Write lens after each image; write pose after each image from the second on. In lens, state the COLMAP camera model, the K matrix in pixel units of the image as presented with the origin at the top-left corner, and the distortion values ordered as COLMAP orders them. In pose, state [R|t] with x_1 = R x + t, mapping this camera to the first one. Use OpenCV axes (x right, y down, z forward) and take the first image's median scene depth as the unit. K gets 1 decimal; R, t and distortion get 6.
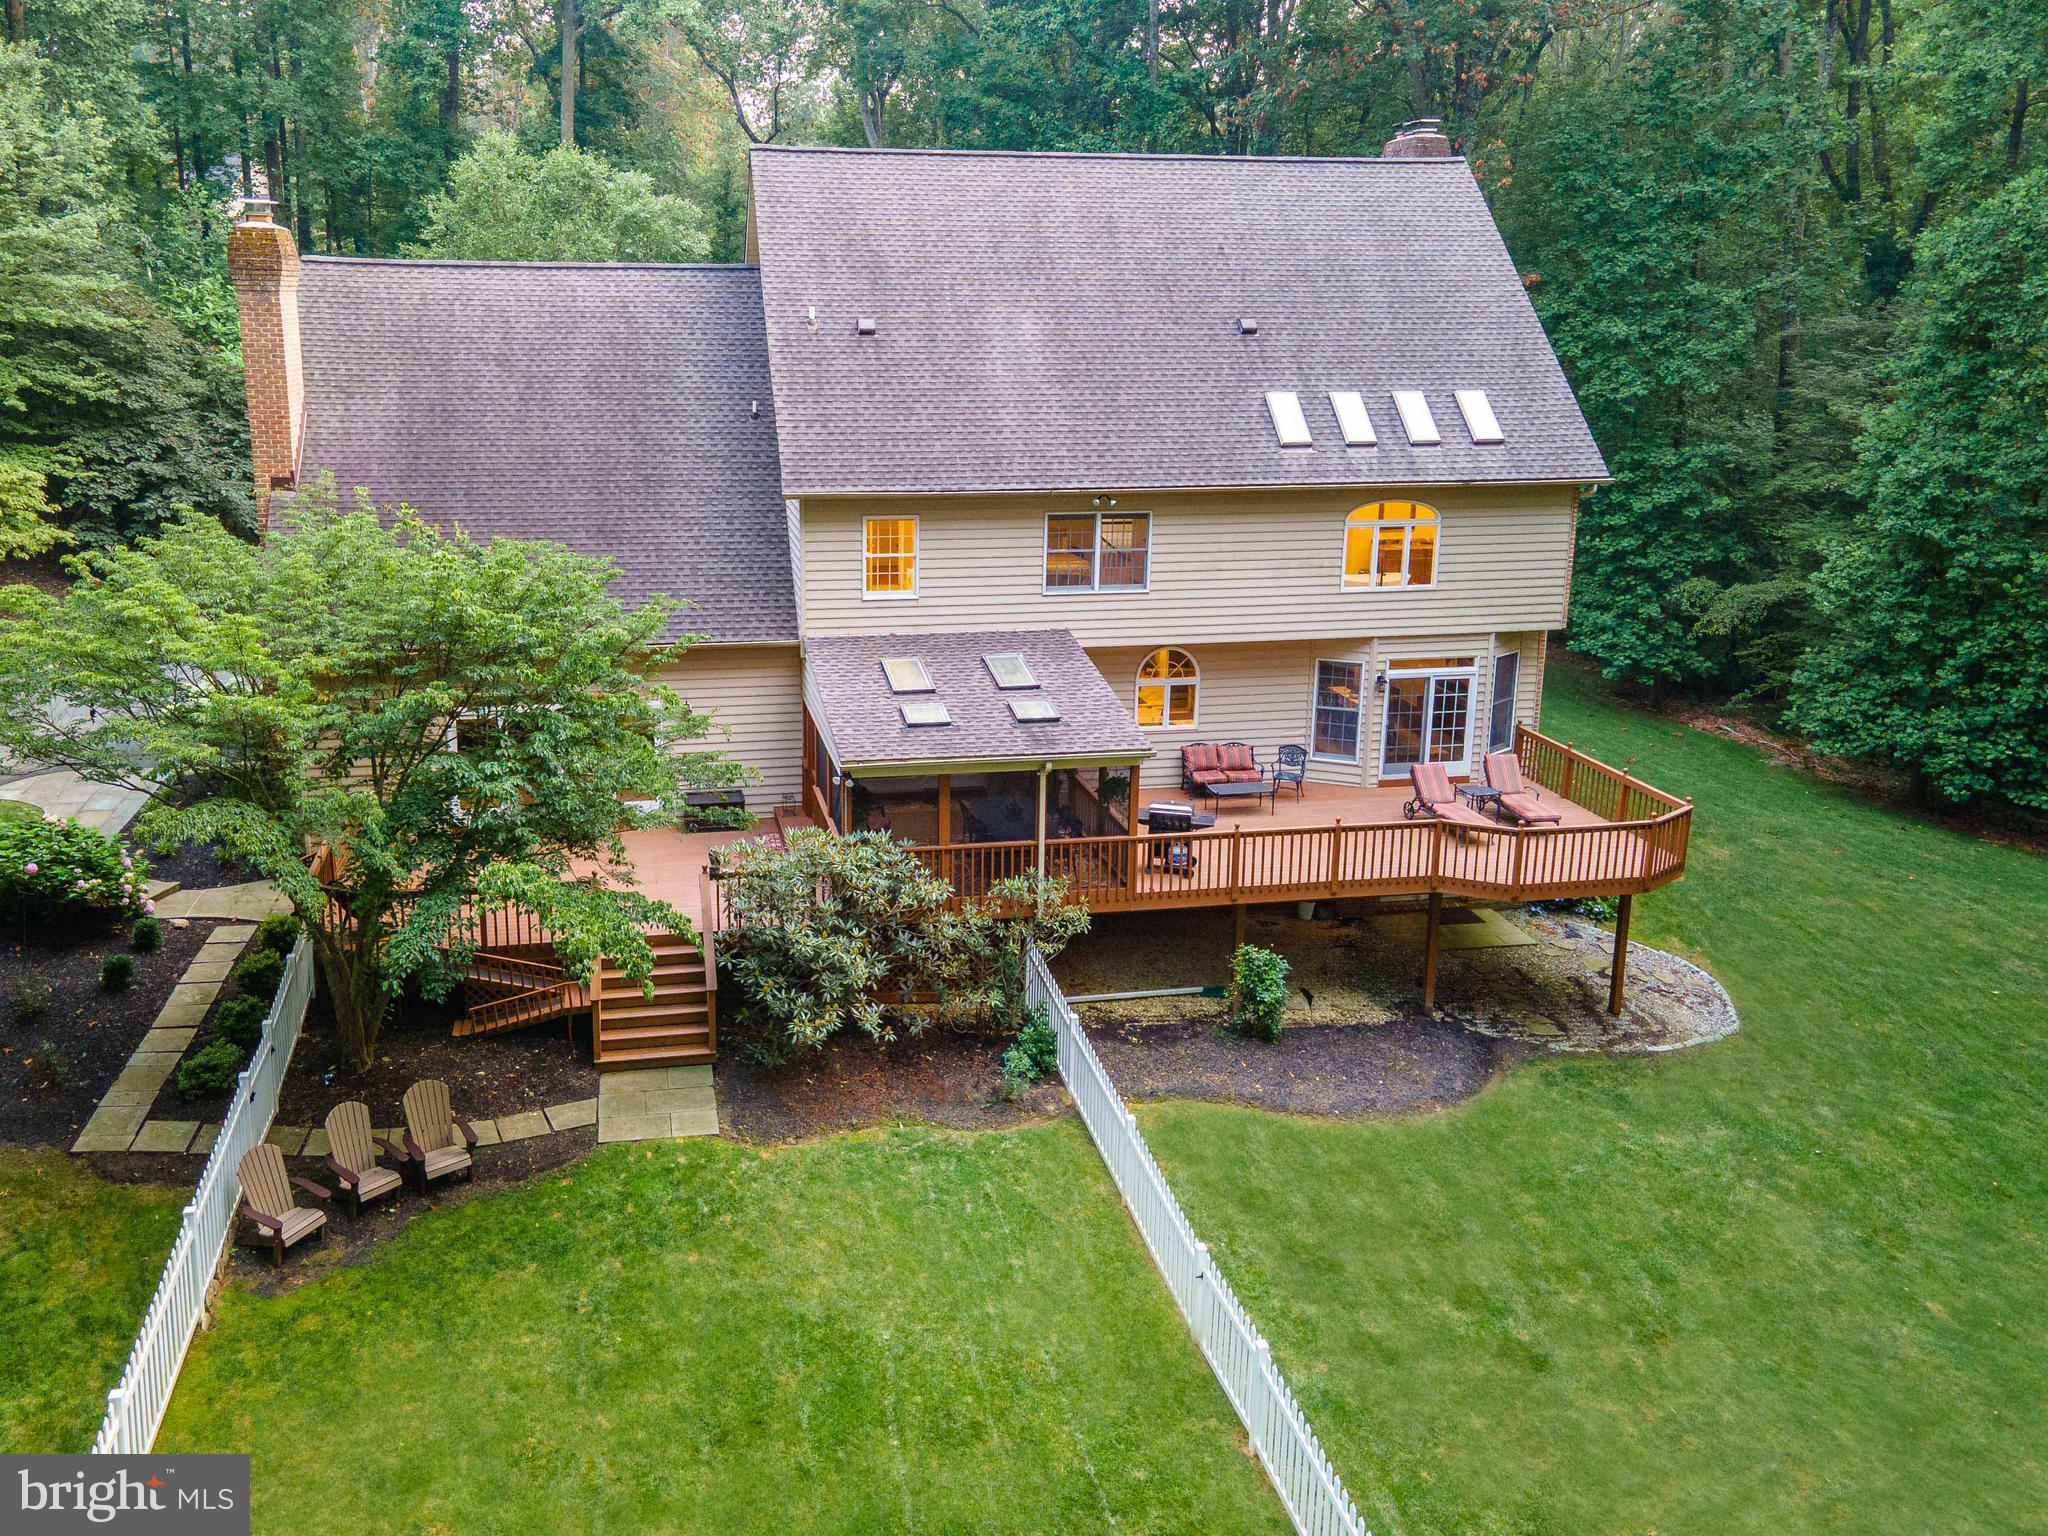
lens RADIAL K [[1472.9, 0, 898.6], [0, 1472.9, 615.5], [0, 0, 1]] dist [0.005998, -0.002996]
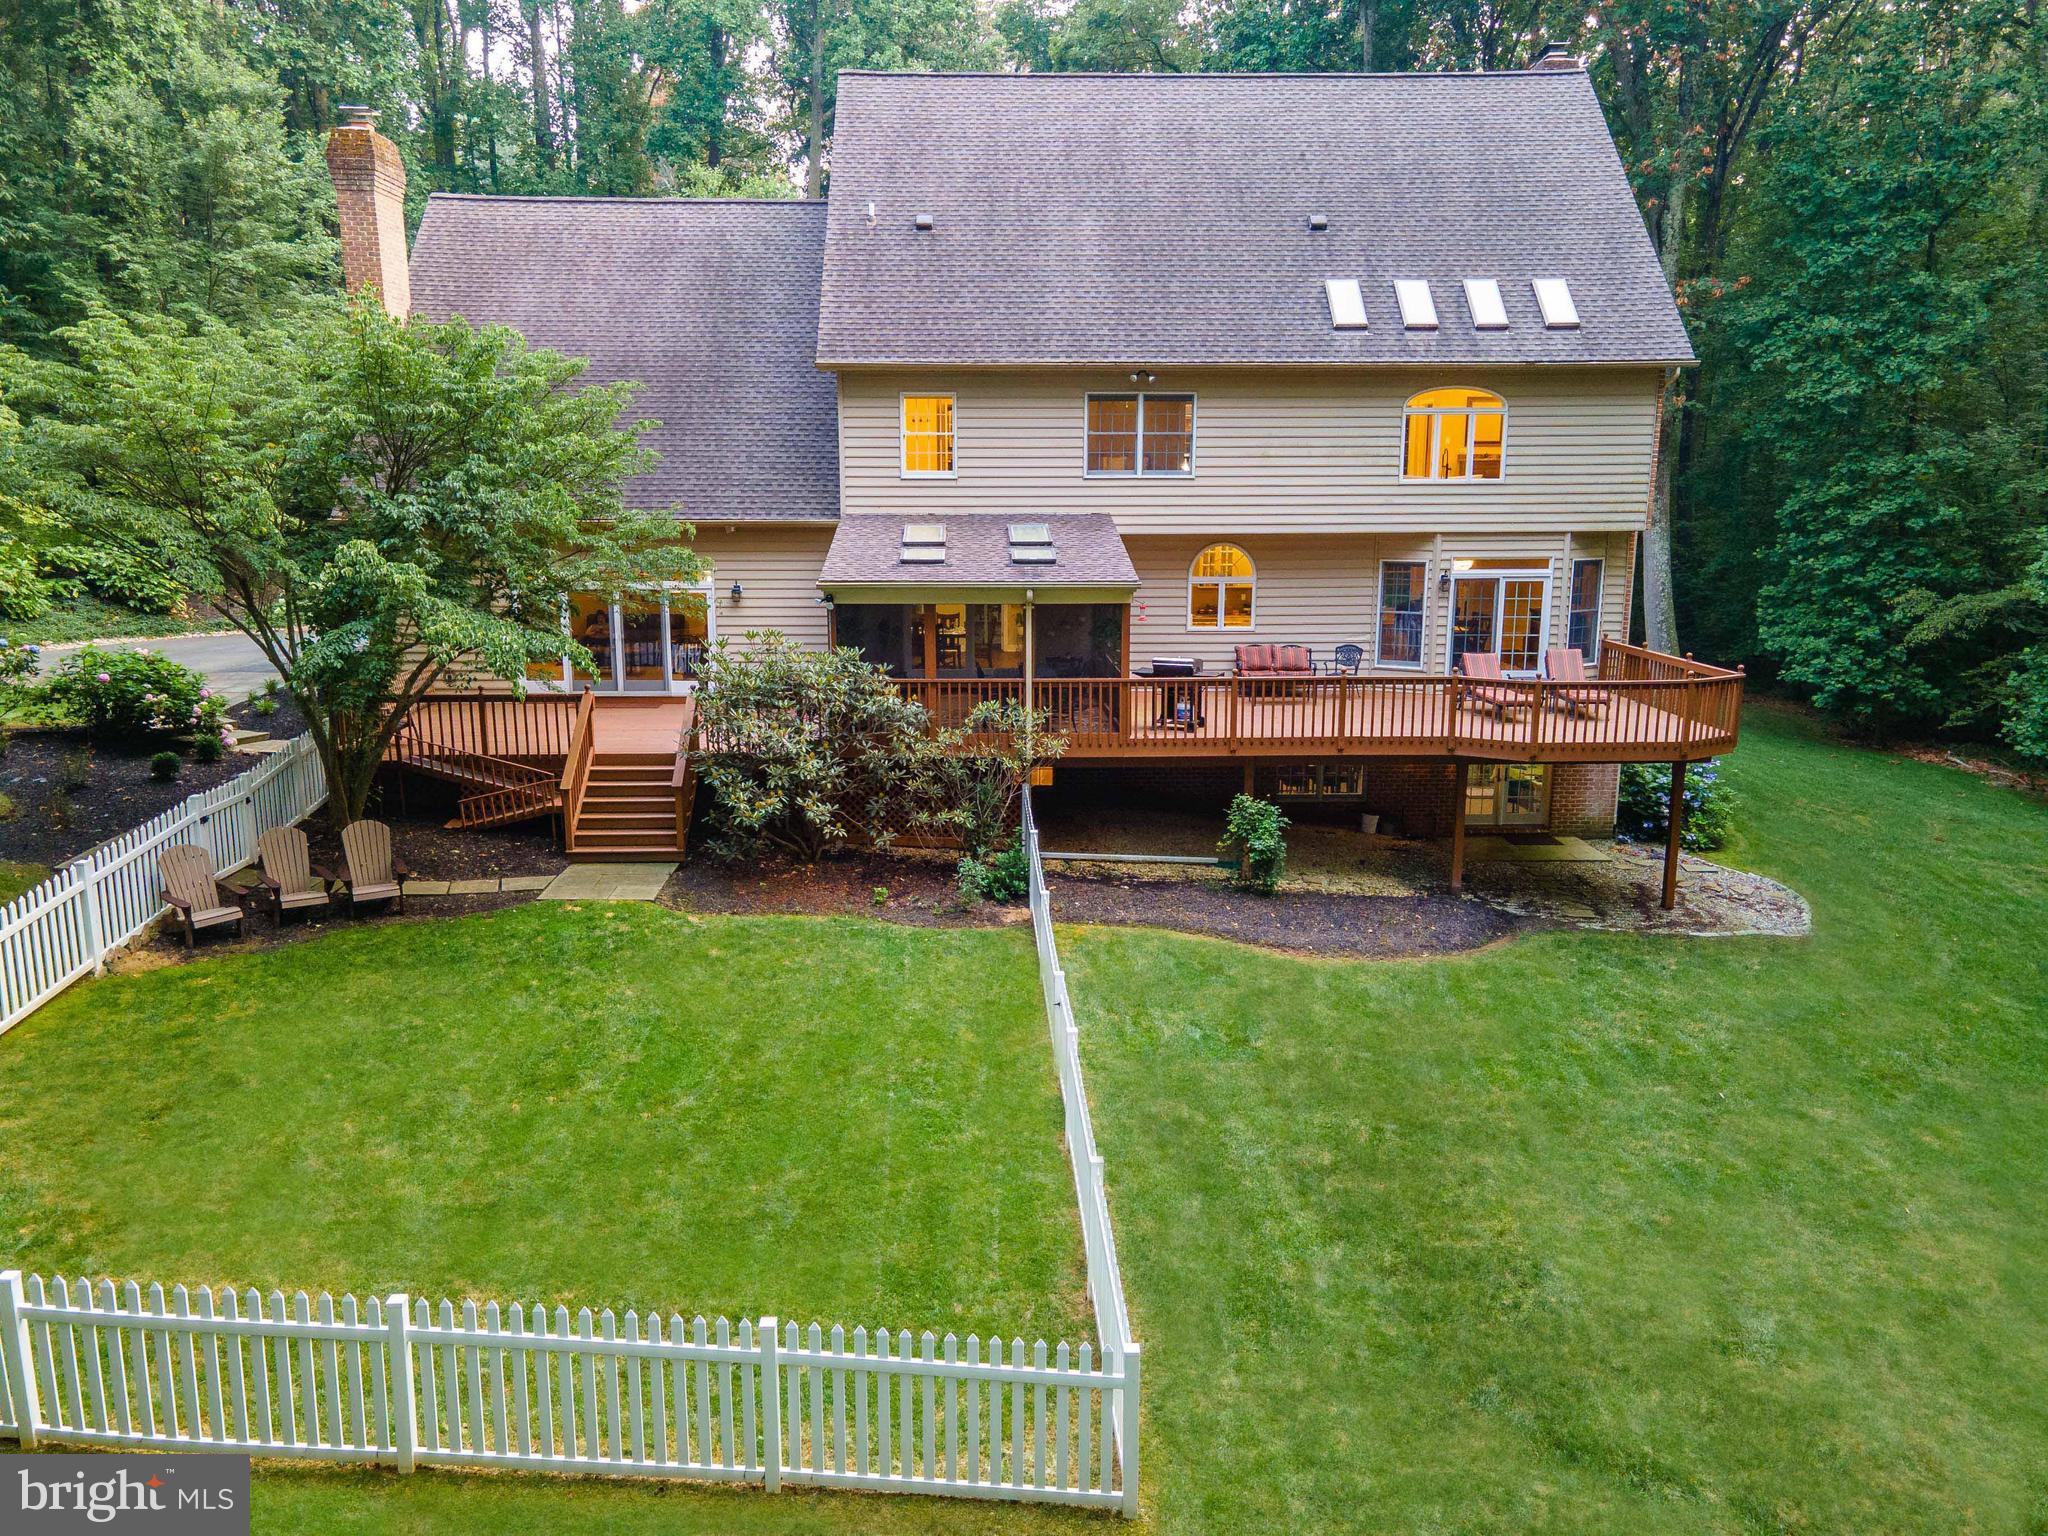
lens RADIAL K [[1424.9, 0, 1024.0], [0, 1424.9, 768.0], [0, 0, 1]] dist [0.012527, 0.006139]
pose [[0.990361, 0.022614, -0.136651, 0.184897], [-0.022945, 0.999736, -0.000849, 0.175205], [0.136595, 0.003976, 0.990619, 0.034081]]
